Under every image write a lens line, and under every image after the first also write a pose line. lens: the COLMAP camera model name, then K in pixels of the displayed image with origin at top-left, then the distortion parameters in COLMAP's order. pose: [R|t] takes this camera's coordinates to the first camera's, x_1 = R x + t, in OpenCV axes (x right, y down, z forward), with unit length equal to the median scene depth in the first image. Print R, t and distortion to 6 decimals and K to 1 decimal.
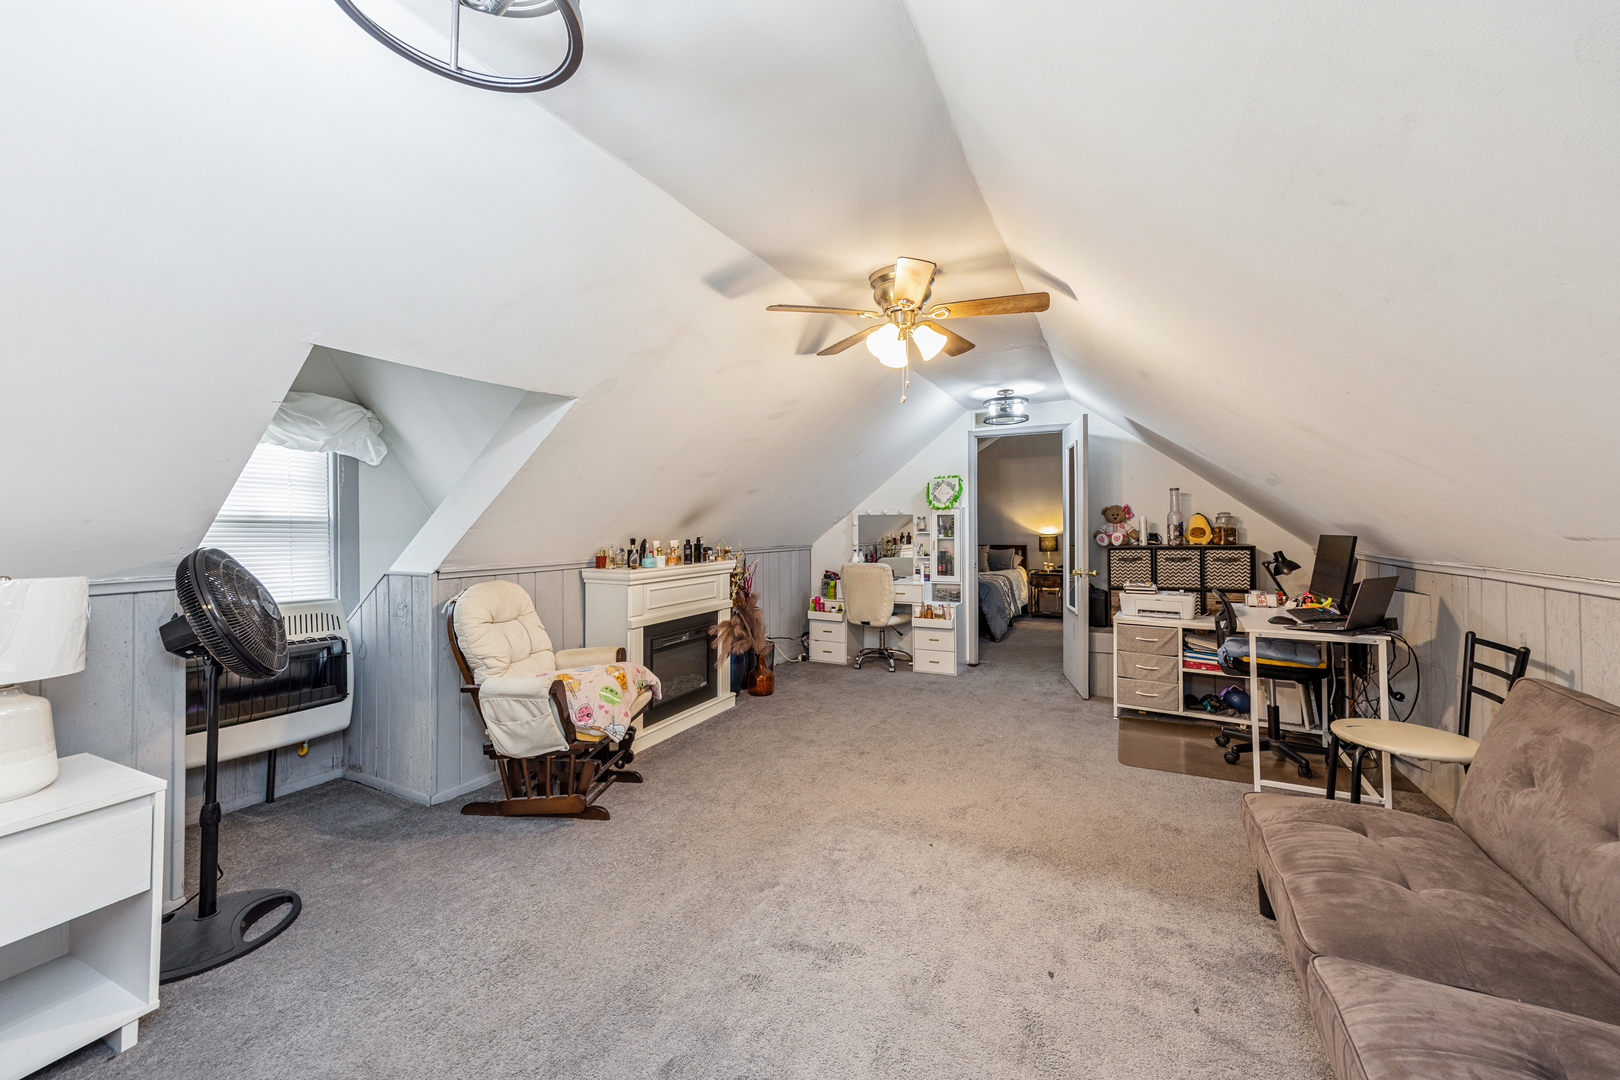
lens RADIAL K [[605.8, 0, 803.2], [0, 605.8, 530.2], [0, 0, 1]] dist [0.012344, 0.000206]
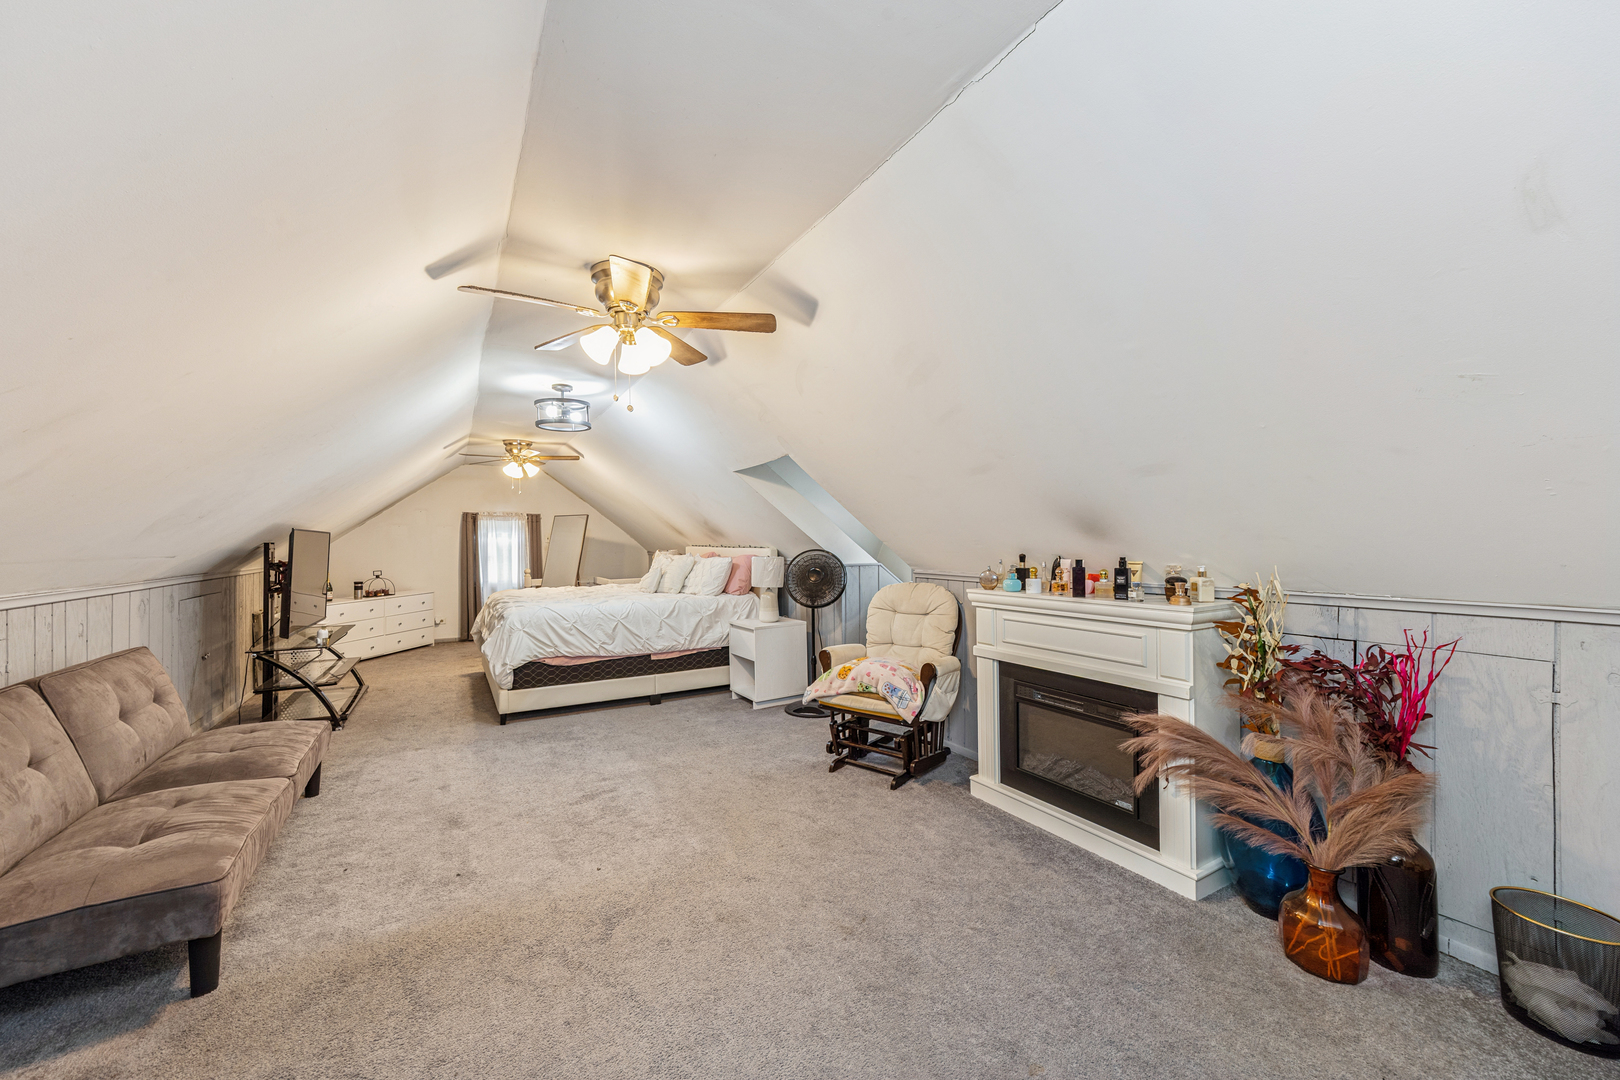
lens RADIAL K [[605.8, 0, 803.2], [0, 605.8, 530.2], [0, 0, 1]] dist [0.012344, 0.000206]
pose [[-0.531649, -0.013894, -0.846851, 0.519216], [0.000160, 0.999864, -0.016505, -0.006330], [0.846965, -0.008910, -0.531575, 1.065831]]
